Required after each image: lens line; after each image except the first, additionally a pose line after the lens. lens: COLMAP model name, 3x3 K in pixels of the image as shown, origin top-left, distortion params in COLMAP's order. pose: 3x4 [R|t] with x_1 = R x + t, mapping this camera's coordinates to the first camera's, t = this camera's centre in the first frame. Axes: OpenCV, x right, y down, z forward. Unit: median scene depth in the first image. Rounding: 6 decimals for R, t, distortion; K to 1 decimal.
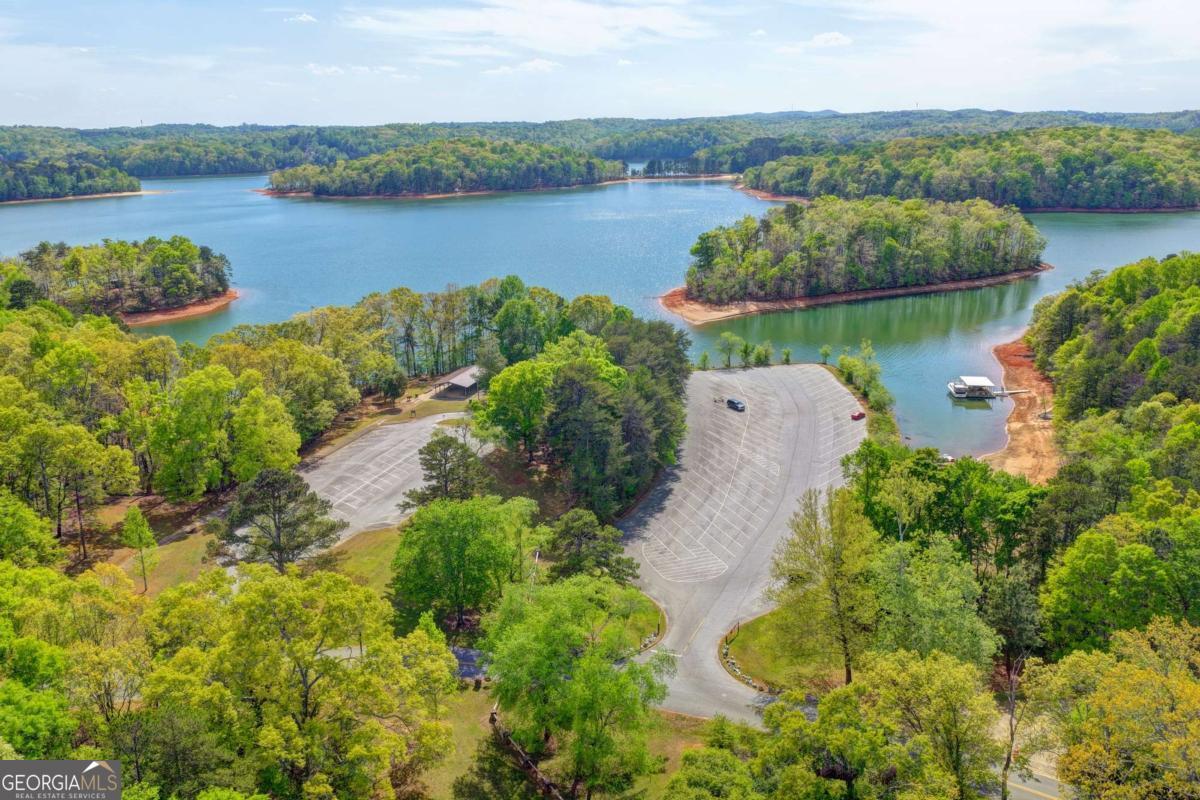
lens RADIAL K [[993.6, 0, 600.0], [0, 993.6, 400.0], [0, 0, 1]] dist [-0.007927, 0.038452]
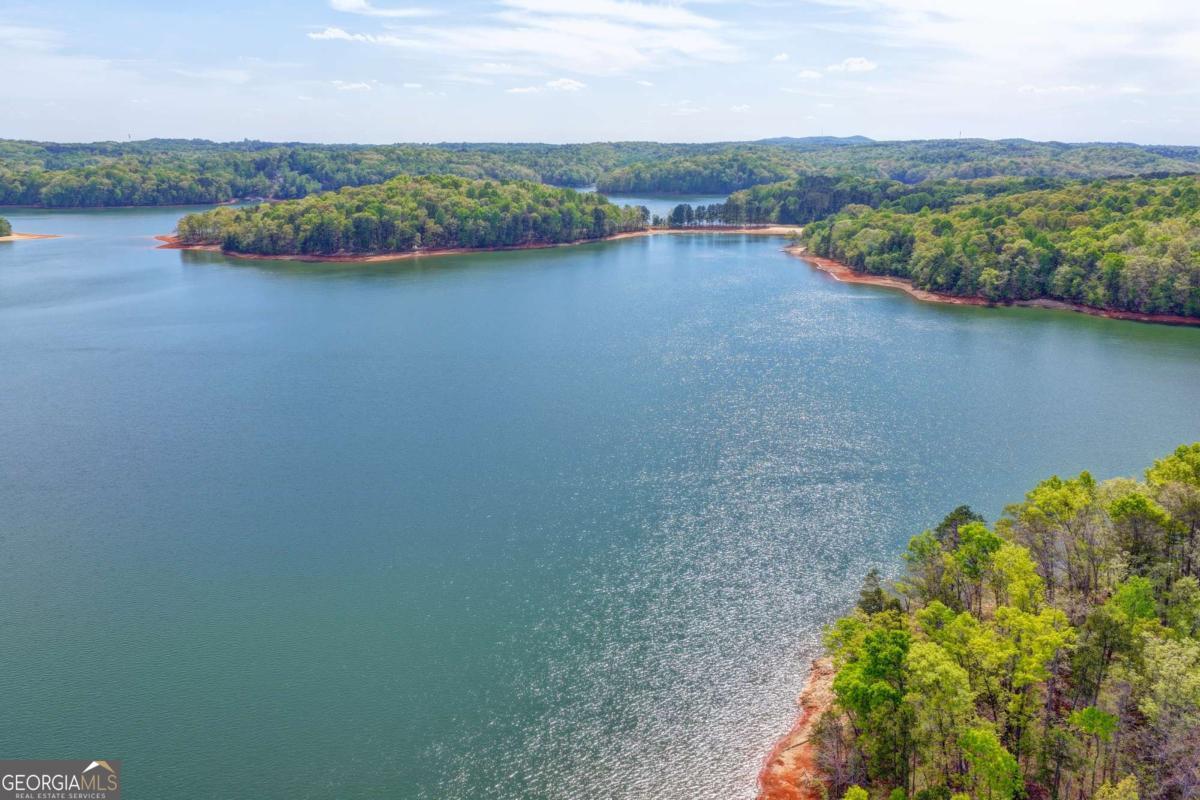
lens RADIAL K [[993.6, 0, 600.0], [0, 993.6, 400.0], [0, 0, 1]] dist [-0.007927, 0.038452]
pose [[0.999542, 0.024456, -0.017807, 0.007478], [-0.024780, 0.999527, -0.018215, -0.075640], [0.017353, 0.018647, 0.999676, 0.228236]]
